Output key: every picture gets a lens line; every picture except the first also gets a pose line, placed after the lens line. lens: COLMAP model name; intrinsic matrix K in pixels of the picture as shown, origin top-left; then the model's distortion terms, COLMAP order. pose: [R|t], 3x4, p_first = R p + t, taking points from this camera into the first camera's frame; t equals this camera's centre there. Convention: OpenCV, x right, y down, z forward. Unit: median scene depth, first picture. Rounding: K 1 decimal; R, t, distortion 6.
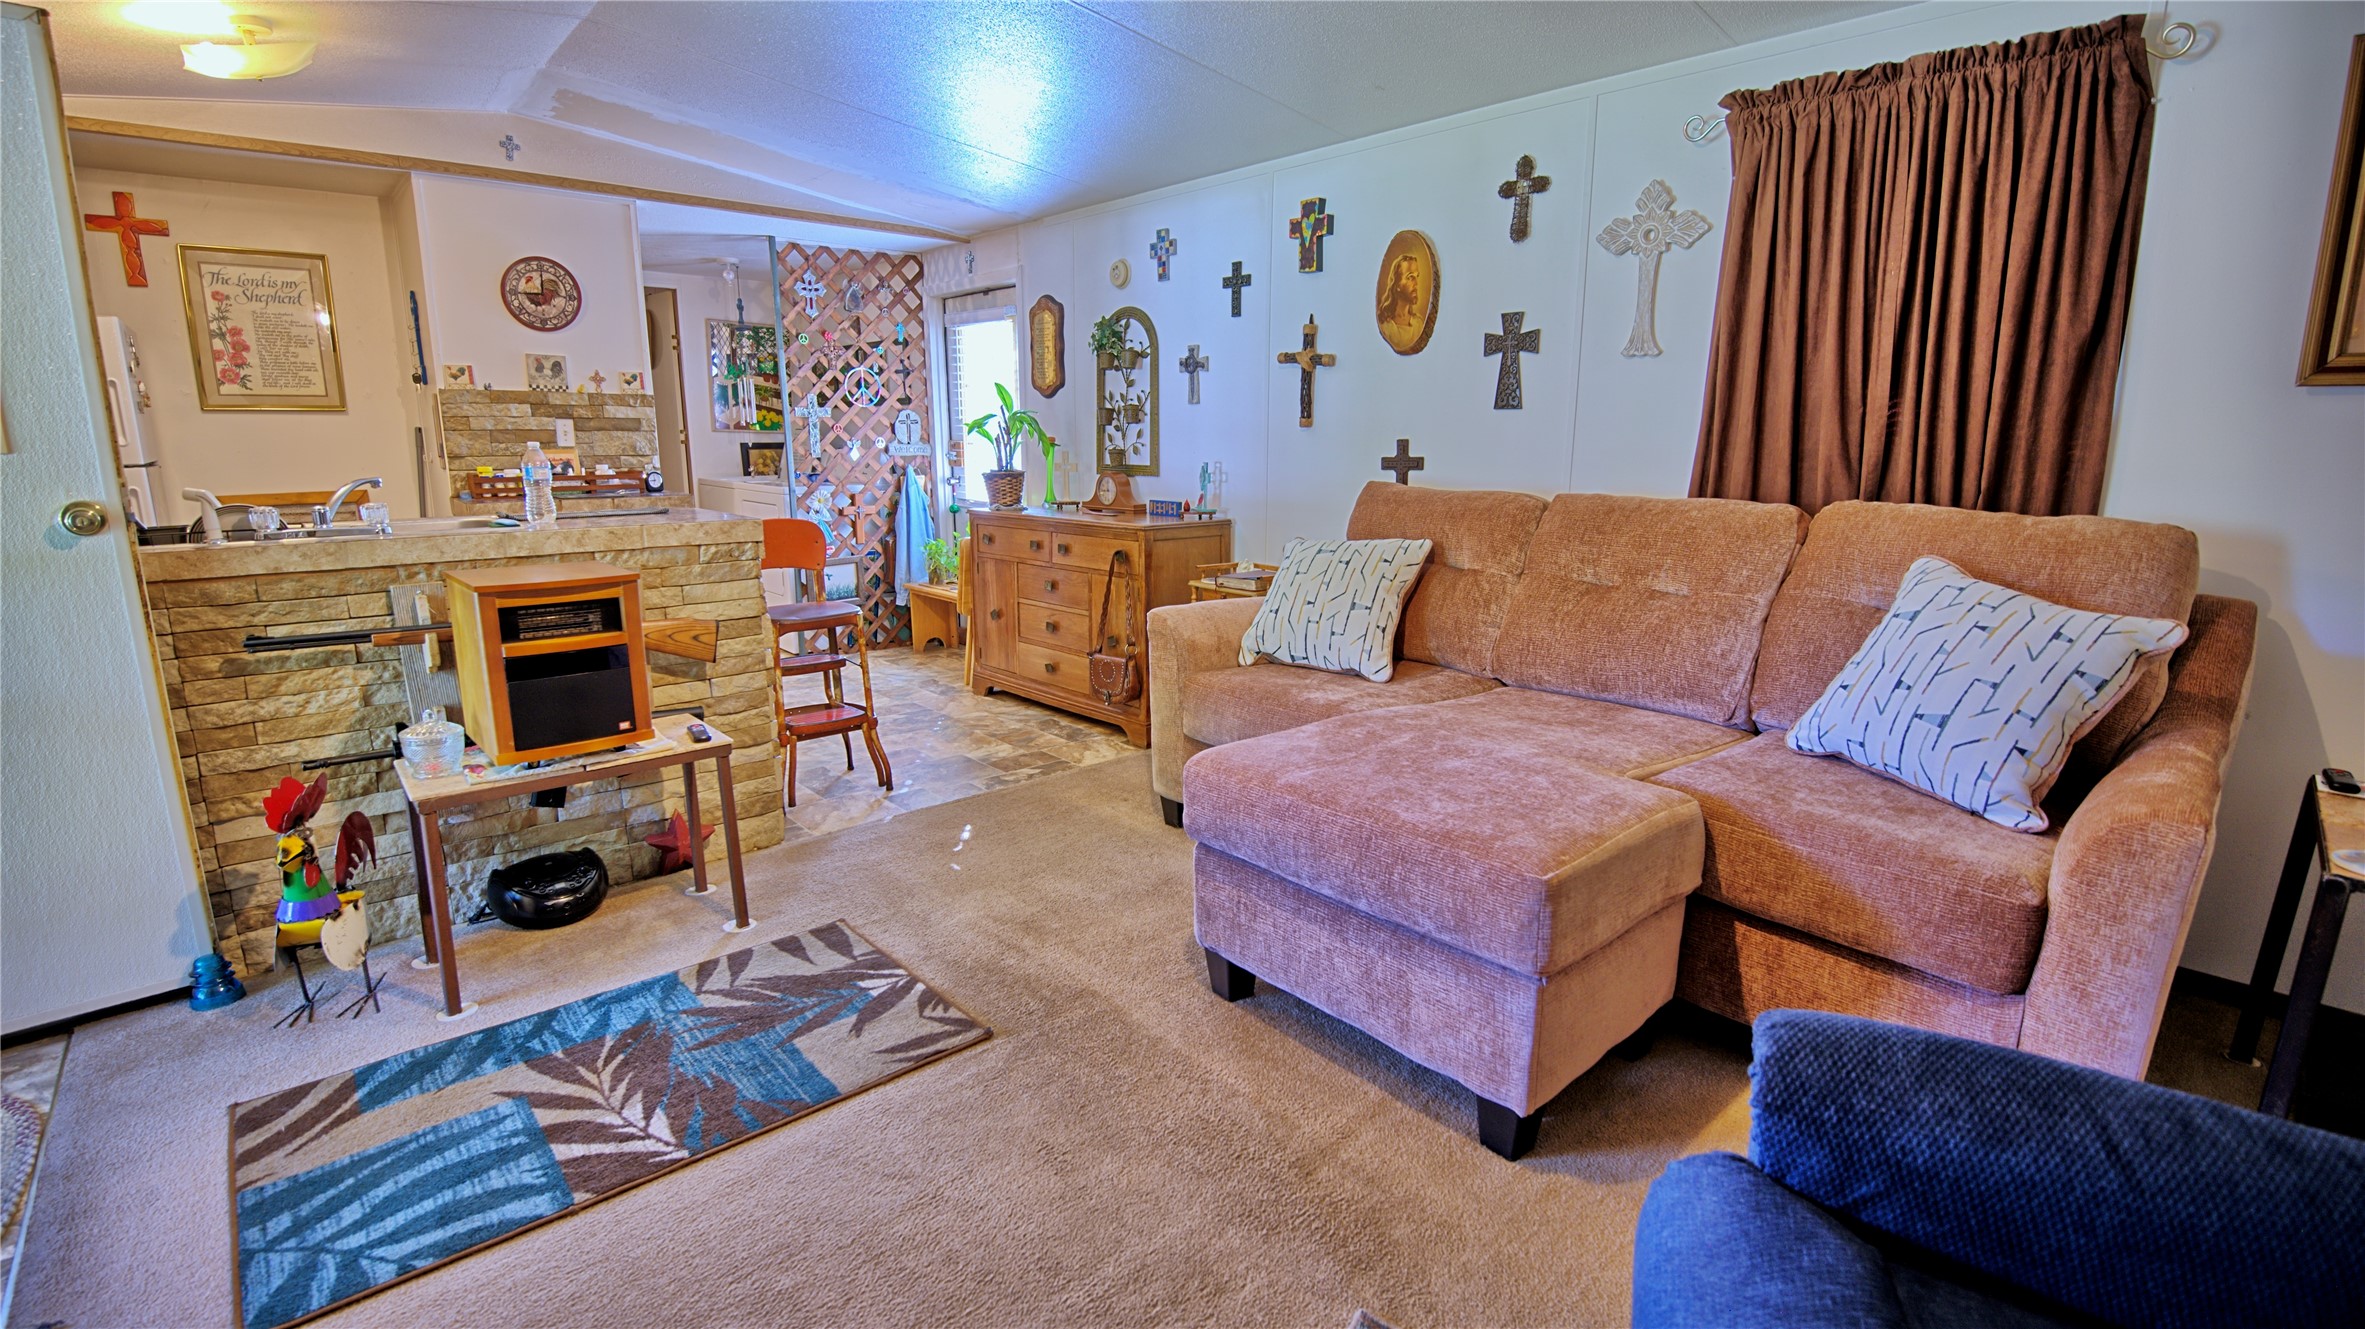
lens RADIAL K [[1074.4, 0, 1181.9], [0, 1074.4, 658.5], [0, 0, 1]] dist [-0.025754, -0.000400]
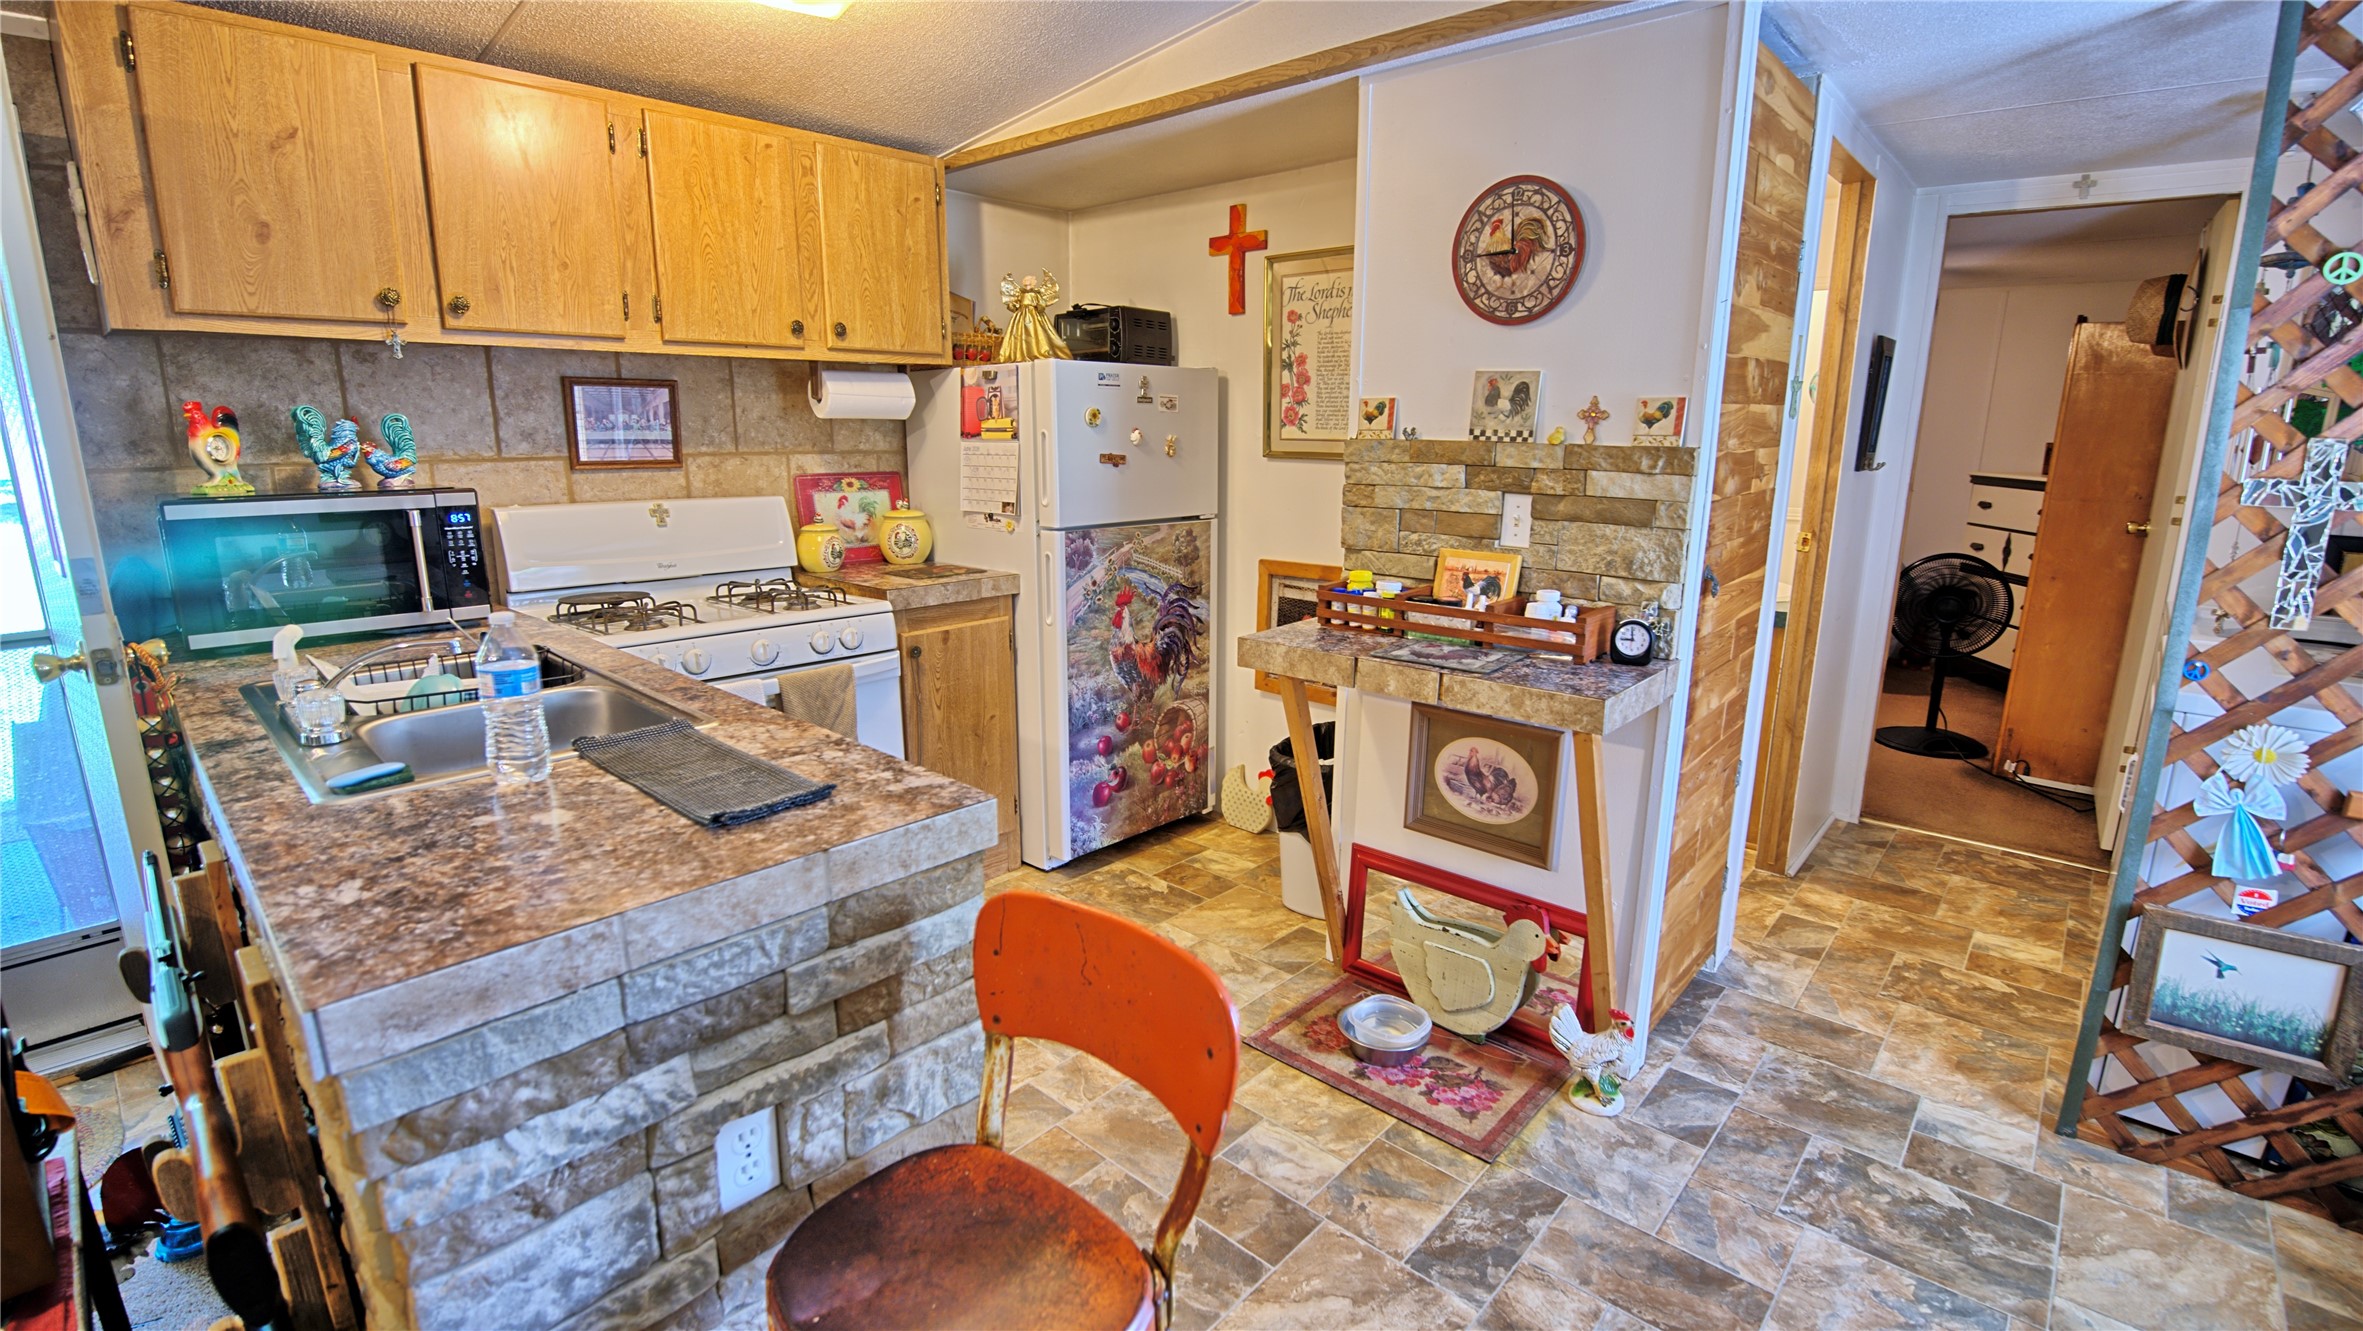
lens RADIAL K [[1073.5, 0, 1160.4], [0, 1073.5, 657.1], [0, 0, 1]] dist [-0.025754, -0.000400]
pose [[0.073661, 0.207768, -0.975401, -0.076771], [-0.209671, 0.959424, 0.188531, -0.217024], [0.974993, 0.190626, 0.114235, 0.810252]]
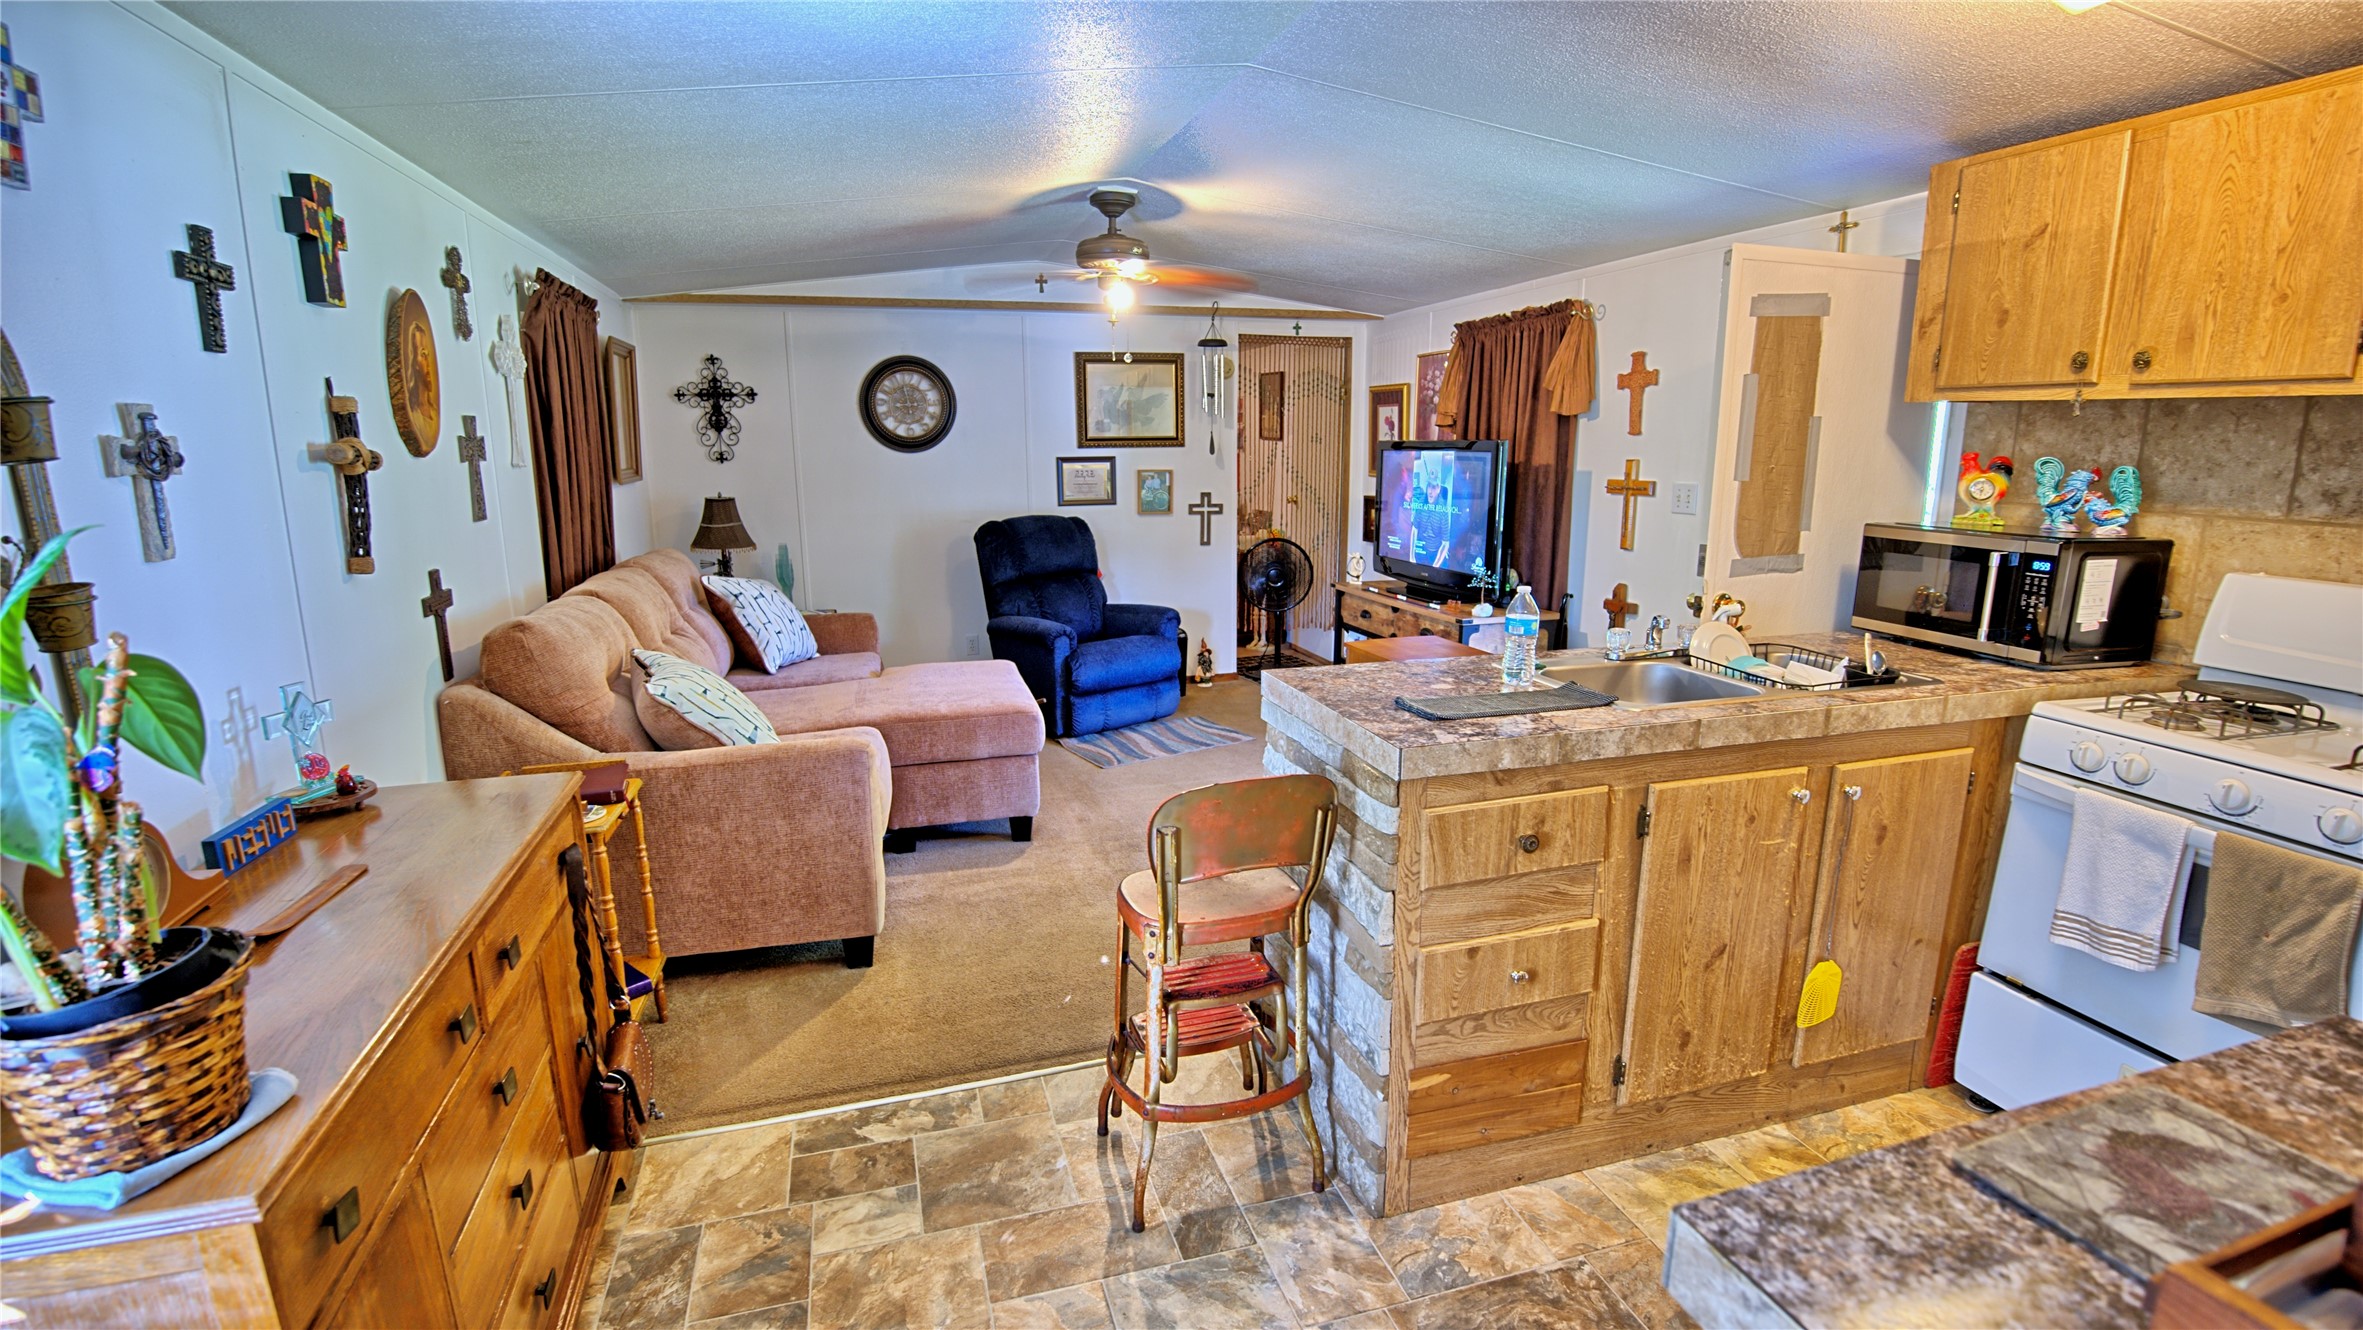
lens RADIAL K [[1073.5, 0, 1164.9], [0, 1073.5, 662.0], [0, 0, 1]] dist [-0.025754, -0.000400]
pose [[-0.906349, -0.085969, 0.413691, -0.469838], [0.088827, 0.918435, 0.385469, -0.325491], [-0.413087, 0.386116, -0.824787, 1.208115]]
